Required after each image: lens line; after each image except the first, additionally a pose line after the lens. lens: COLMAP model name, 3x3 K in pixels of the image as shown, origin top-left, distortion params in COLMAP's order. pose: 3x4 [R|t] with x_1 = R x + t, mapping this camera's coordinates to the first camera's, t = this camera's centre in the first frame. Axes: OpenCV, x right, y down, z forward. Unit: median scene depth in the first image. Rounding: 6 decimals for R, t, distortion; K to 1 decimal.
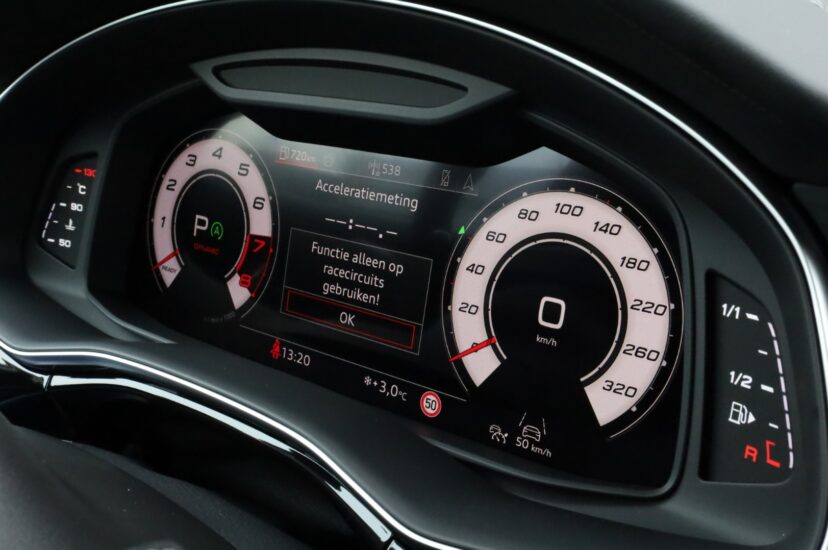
lens RADIAL K [[875.9, 0, 411.3], [0, 875.9, 278.9], [0, 0, 1]] dist [0.058212, 0.000000]
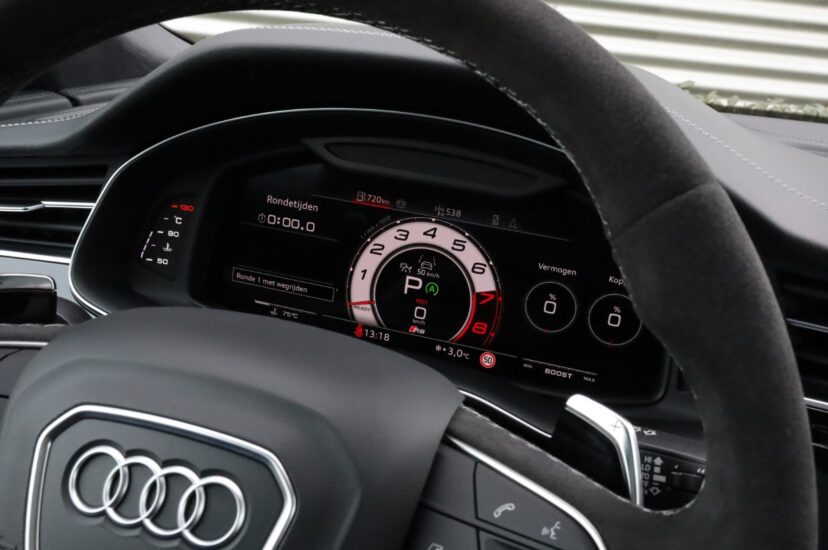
lens RADIAL K [[875.9, 0, 395.2], [0, 875.9, 277.3], [0, 0, 1]] dist [0.058212, 0.000000]
pose [[0.936707, -0.086419, 0.339282, -0.541448], [0.042468, 0.989948, 0.134904, -0.186590], [-0.347530, -0.111957, 0.930961, -0.337100]]
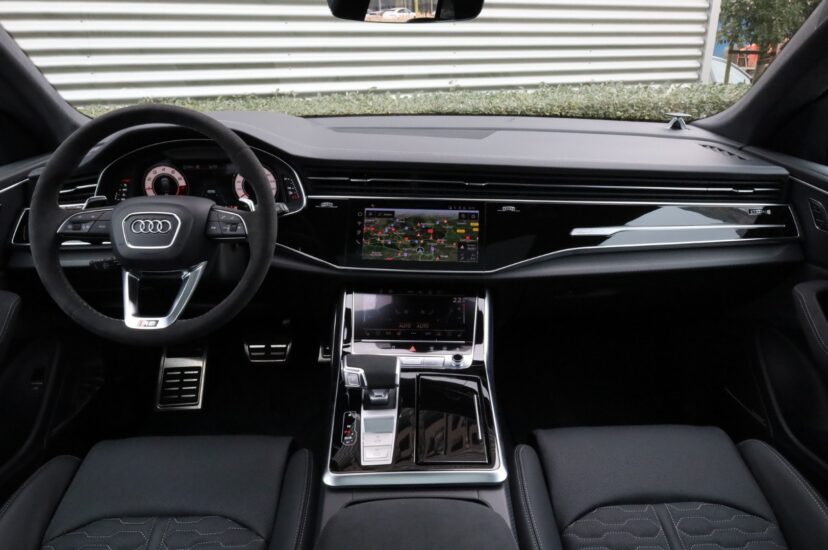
lens RADIAL K [[569.5, 0, 403.0], [0, 569.5, 276.4], [0, 0, 1]] dist [0.010957, -0.000322]
pose [[0.769905, -0.316453, 0.554169, -1.017257], [0.201991, 0.944583, 0.258770, -0.131524], [-0.605347, -0.087291, 0.791161, -1.956955]]
